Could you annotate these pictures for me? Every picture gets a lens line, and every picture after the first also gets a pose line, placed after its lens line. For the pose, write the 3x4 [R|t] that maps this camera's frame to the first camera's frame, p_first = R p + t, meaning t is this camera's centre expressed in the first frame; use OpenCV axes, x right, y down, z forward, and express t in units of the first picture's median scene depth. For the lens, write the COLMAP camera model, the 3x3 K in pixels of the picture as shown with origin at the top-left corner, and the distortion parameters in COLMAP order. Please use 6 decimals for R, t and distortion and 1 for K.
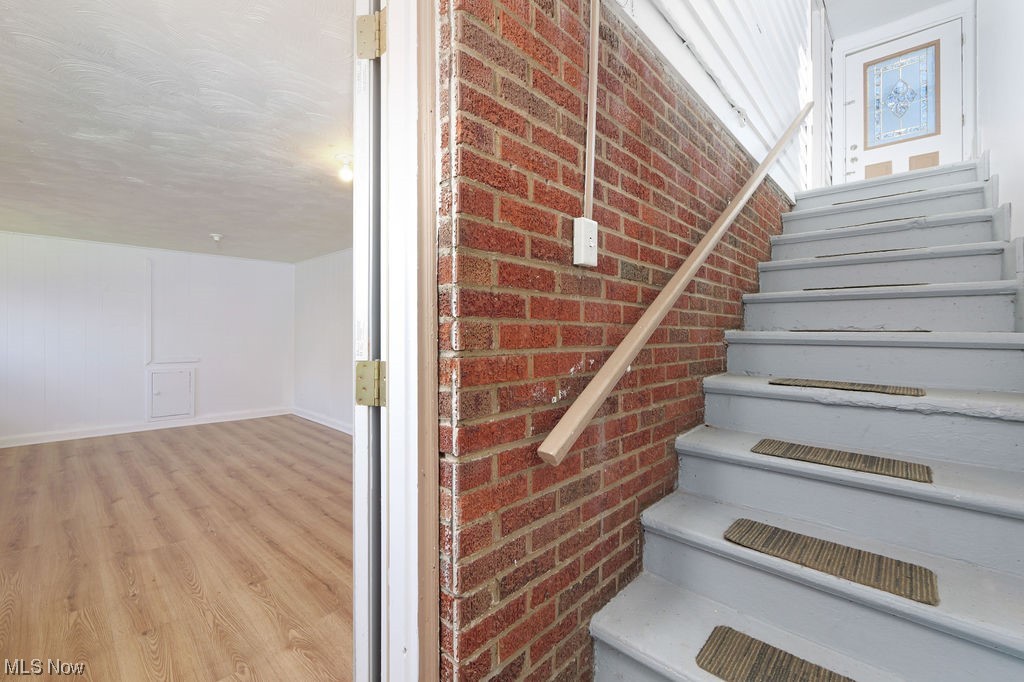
lens RADIAL K [[426.5, 0, 514.1], [0, 426.5, 330.1], [0, 0, 1]] dist [-0.001943, -0.000583]
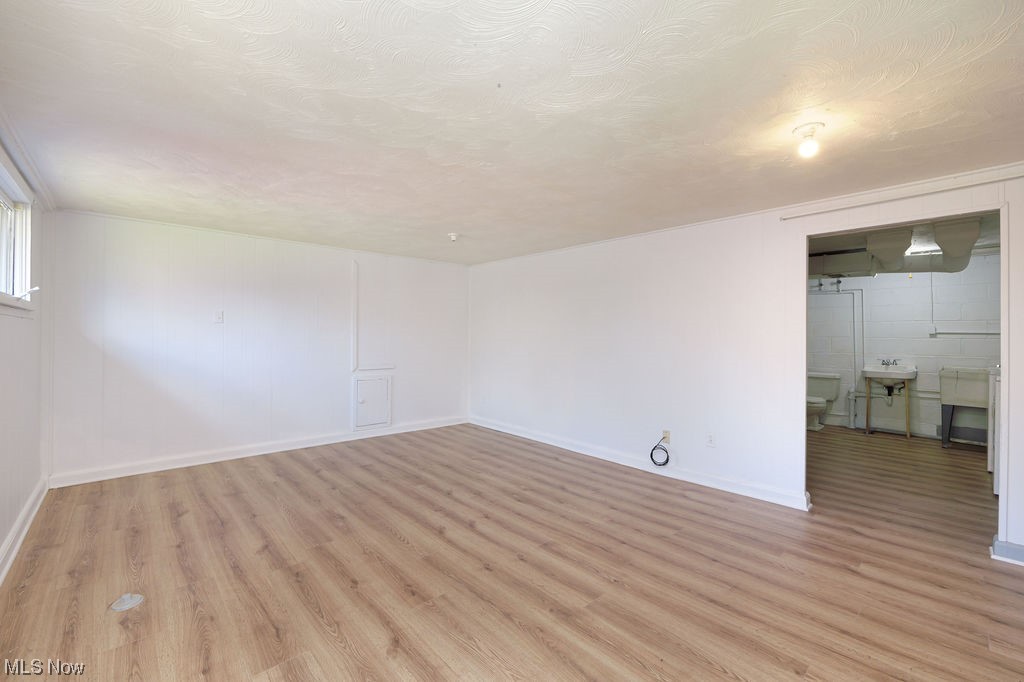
lens RADIAL K [[426.5, 0, 514.1], [0, 426.5, 330.1], [0, 0, 1]] dist [-0.001943, -0.000583]
pose [[0.996521, -0.001367, -0.083330, -0.691990], [0.001238, 0.999998, -0.001604, -0.016280], [0.083332, 0.001495, 0.996521, 0.122072]]
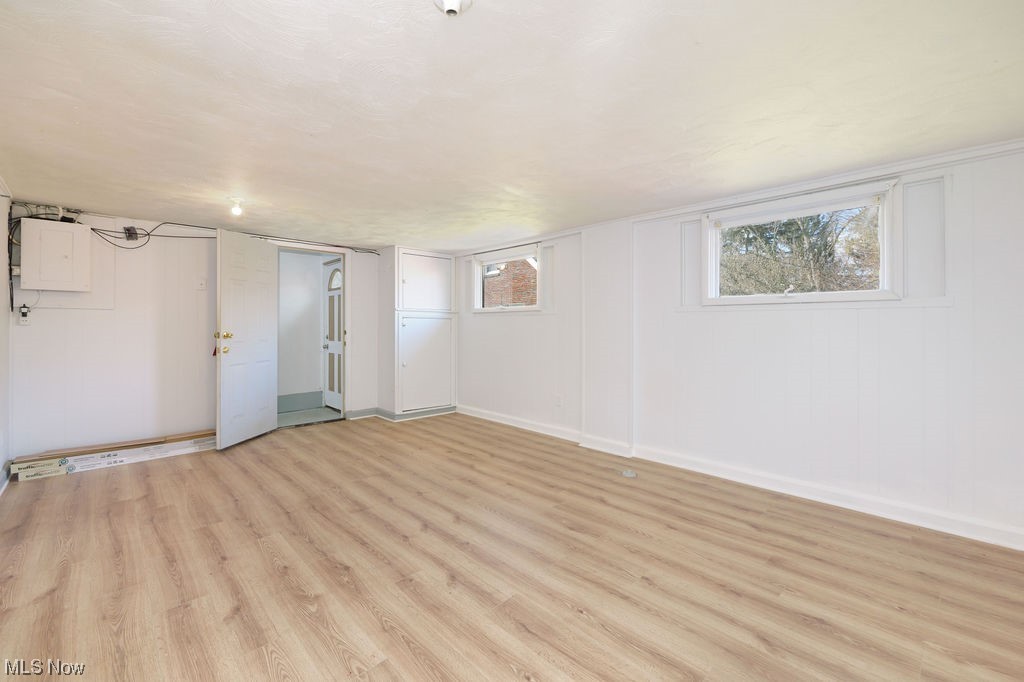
lens RADIAL K [[426.5, 0, 514.1], [0, 426.5, 330.1], [0, 0, 1]] dist [-0.001943, -0.000583]
pose [[-0.998089, -0.008524, 0.061204, -1.073870], [-0.008514, 0.999964, 0.000429, 0.007604], [-0.061206, -0.000093, -0.998125, 1.817900]]
